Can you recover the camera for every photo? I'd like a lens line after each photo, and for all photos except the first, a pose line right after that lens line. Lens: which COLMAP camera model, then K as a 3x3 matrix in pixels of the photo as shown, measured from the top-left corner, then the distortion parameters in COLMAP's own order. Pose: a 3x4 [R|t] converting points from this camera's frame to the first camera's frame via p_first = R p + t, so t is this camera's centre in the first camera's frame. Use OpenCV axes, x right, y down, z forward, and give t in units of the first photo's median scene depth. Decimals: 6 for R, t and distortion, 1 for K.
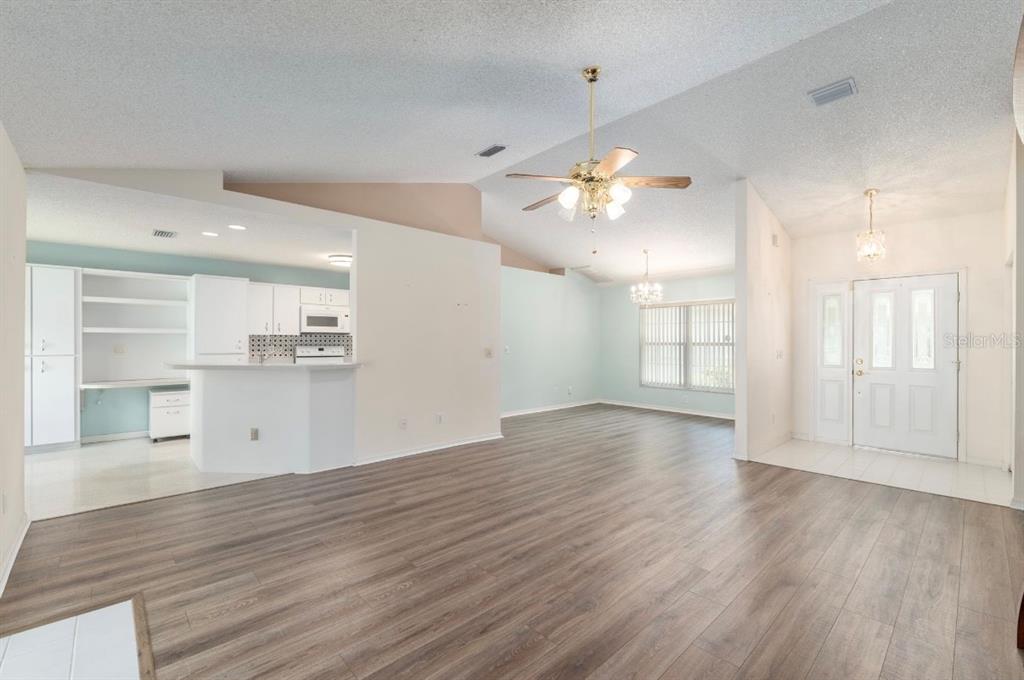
lens RADIAL K [[439.8, 0, 512.0], [0, 439.8, 340.0], [0, 0, 1]] dist [-0.000389, -0.000216]
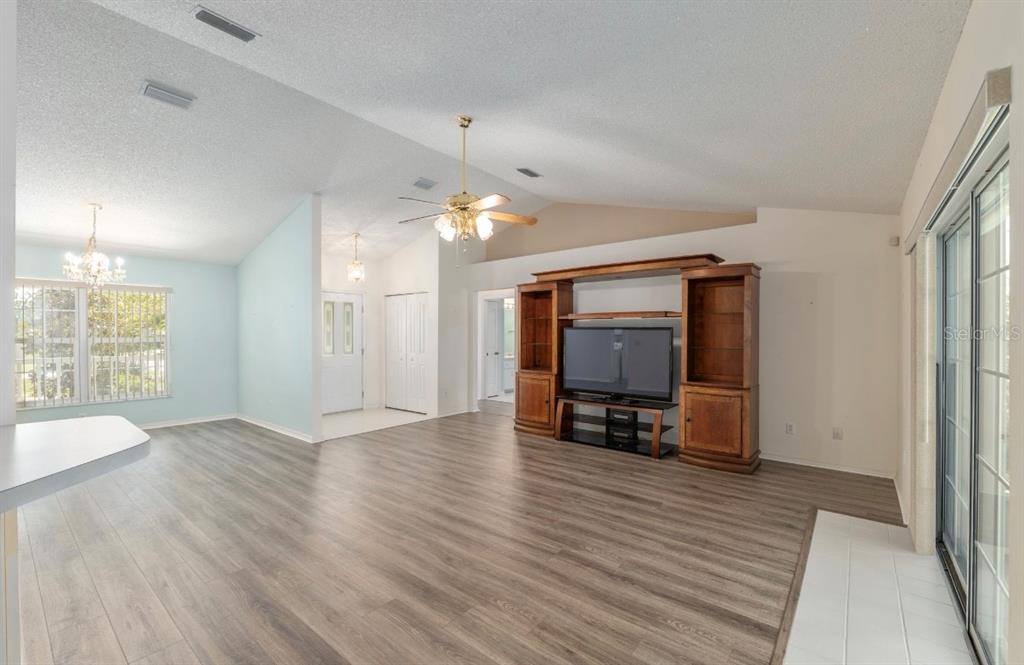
lens RADIAL K [[432.7, 0, 512.0], [0, 432.7, 332.5], [0, 0, 1]] dist [0.000264, 0.000128]
pose [[-0.147600, 0.000424, 0.989047, -0.726706], [-0.005604, 0.999983, -0.001265, -0.013566], [-0.989031, -0.005729, -0.147595, 0.738412]]
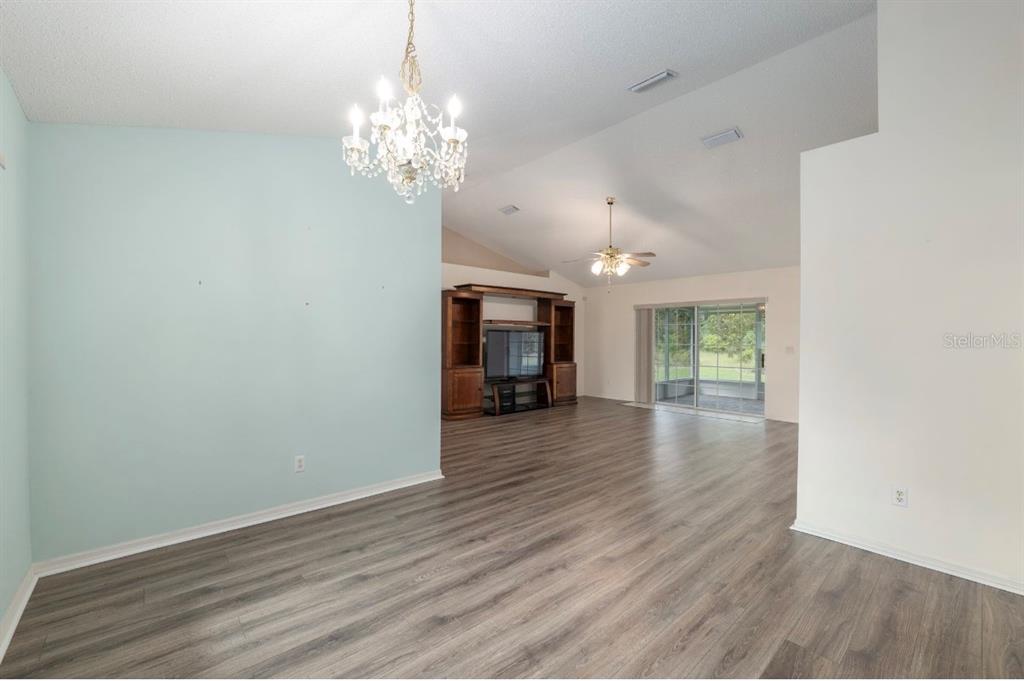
lens RADIAL K [[410.3, 0, 512.0], [0, 410.3, 340.5], [0, 0, 1]] dist [0.000537, 0.000044]
pose [[-0.999587, -0.006585, 0.027990, 0.393078], [-0.006554, 0.999978, 0.001194, 0.007379], [-0.027997, 0.001010, -0.999607, 1.979240]]
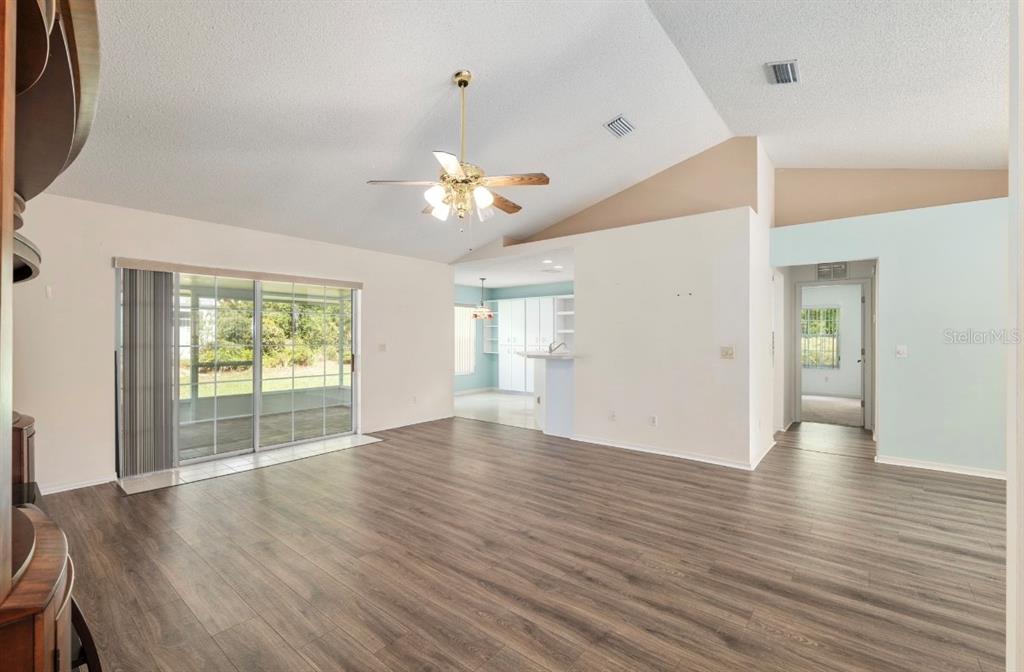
lens RADIAL K [[437.7, 0, 512.0], [0, 437.7, 336.0], [0, 0, 1]] dist [-0.001307, -0.000407]
pose [[0.140773, -0.006173, -0.990023, 0.852332], [-0.003068, 0.999973, -0.006671, 0.007333], [0.990037, 0.003977, 0.140750, 0.683205]]
